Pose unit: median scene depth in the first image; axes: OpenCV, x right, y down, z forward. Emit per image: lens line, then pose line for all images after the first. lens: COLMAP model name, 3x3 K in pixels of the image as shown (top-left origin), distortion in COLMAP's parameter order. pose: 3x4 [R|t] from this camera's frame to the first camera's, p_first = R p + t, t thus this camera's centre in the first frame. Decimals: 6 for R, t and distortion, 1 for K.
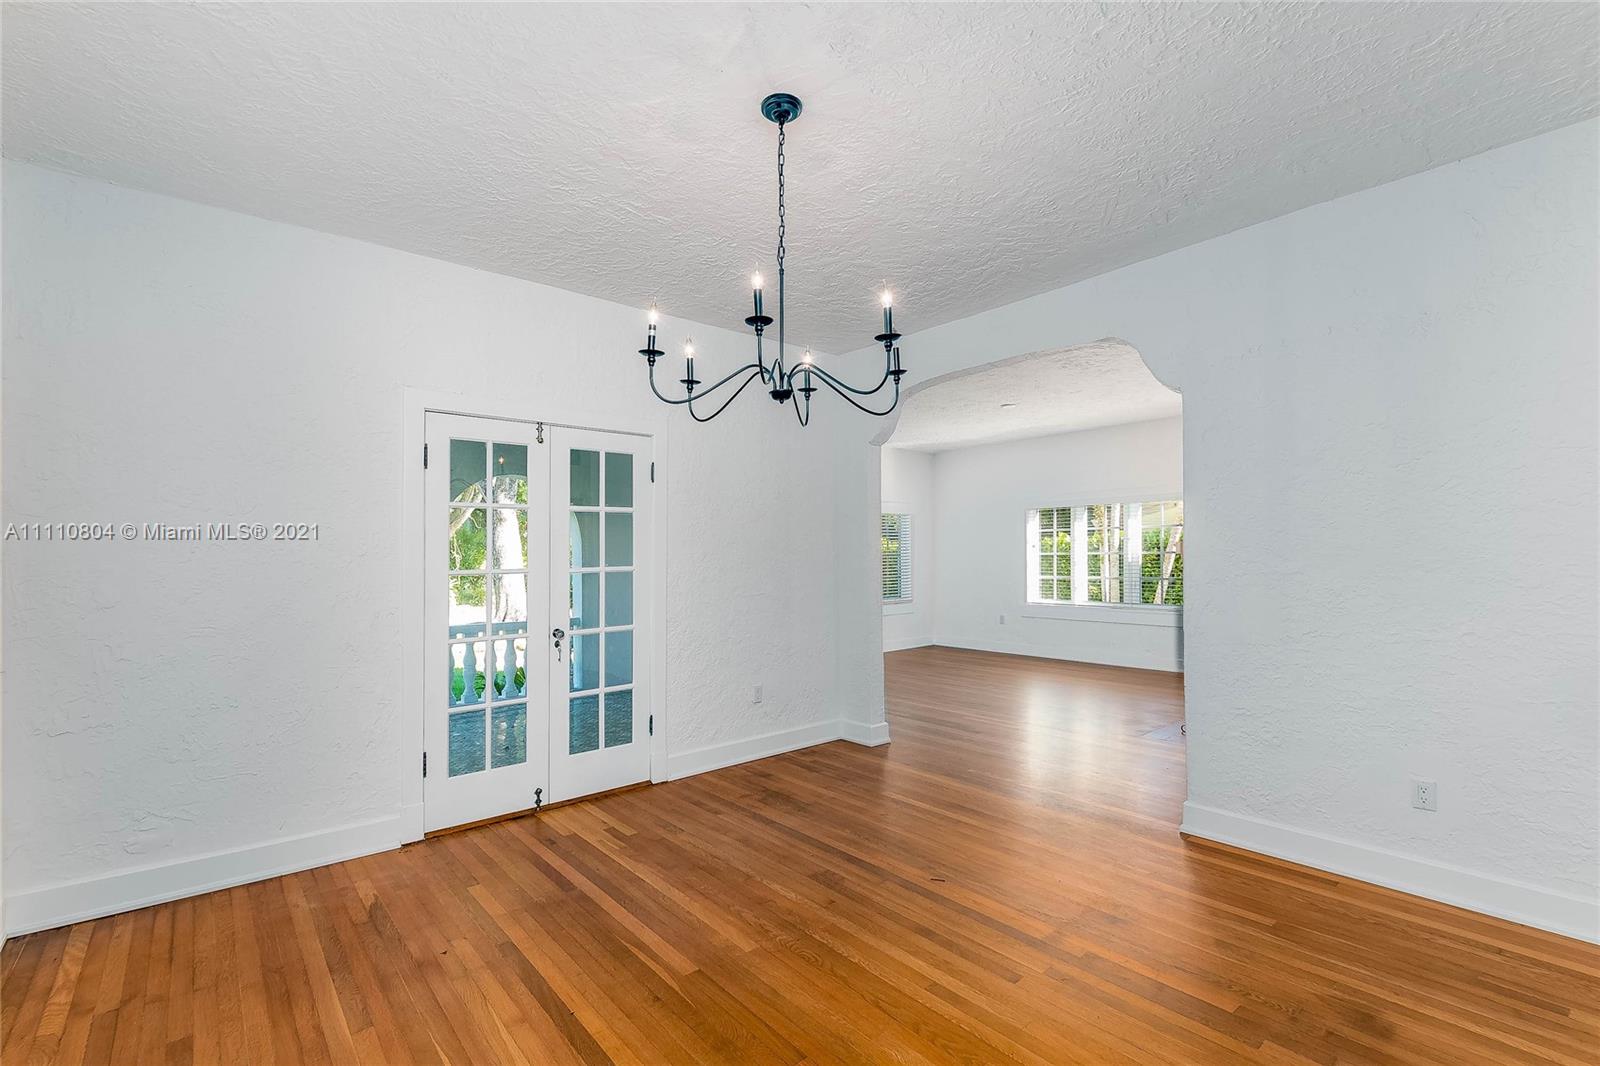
lens RADIAL K [[721.6, 0, 793.2], [0, 721.6, 549.7], [0, 0, 1]] dist [-0.000574, -0.000419]
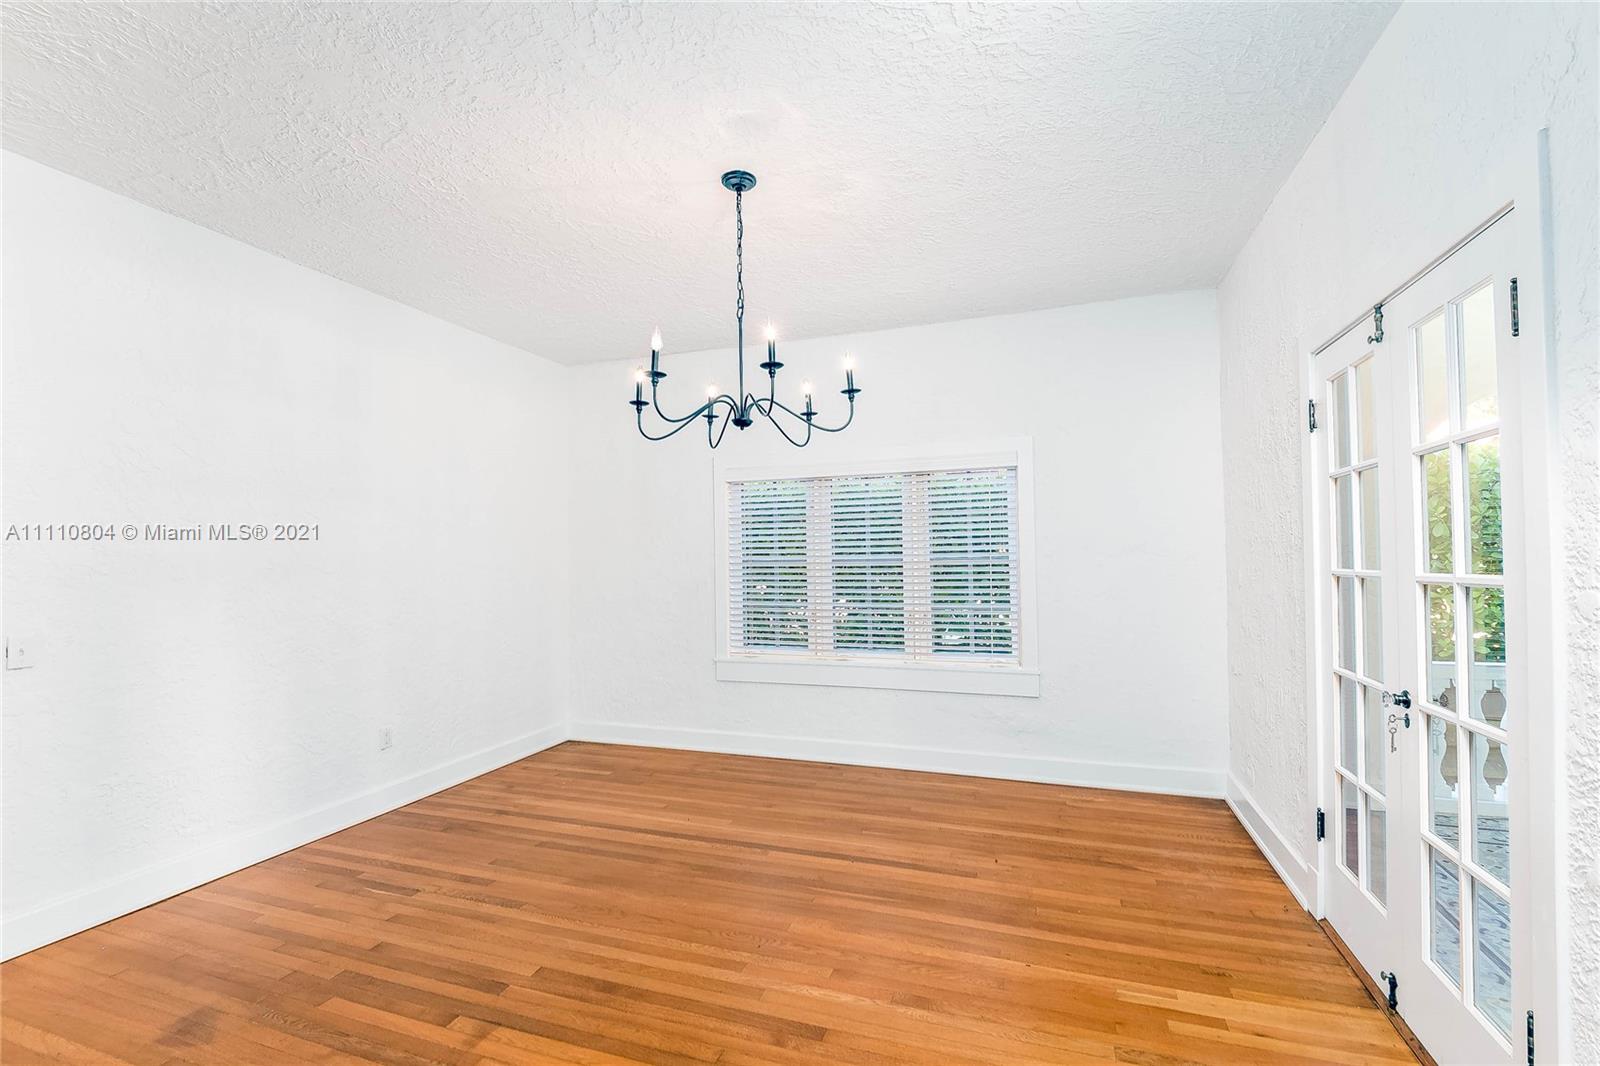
lens RADIAL K [[721.6, 0, 793.2], [0, 721.6, 549.7], [0, 0, 1]] dist [-0.000574, -0.000419]
pose [[-0.859979, 0.011896, -0.510190, 0.470179], [0.021297, 0.999694, -0.012589, 0.012256], [0.509884, -0.021692, -0.859969, 1.906174]]
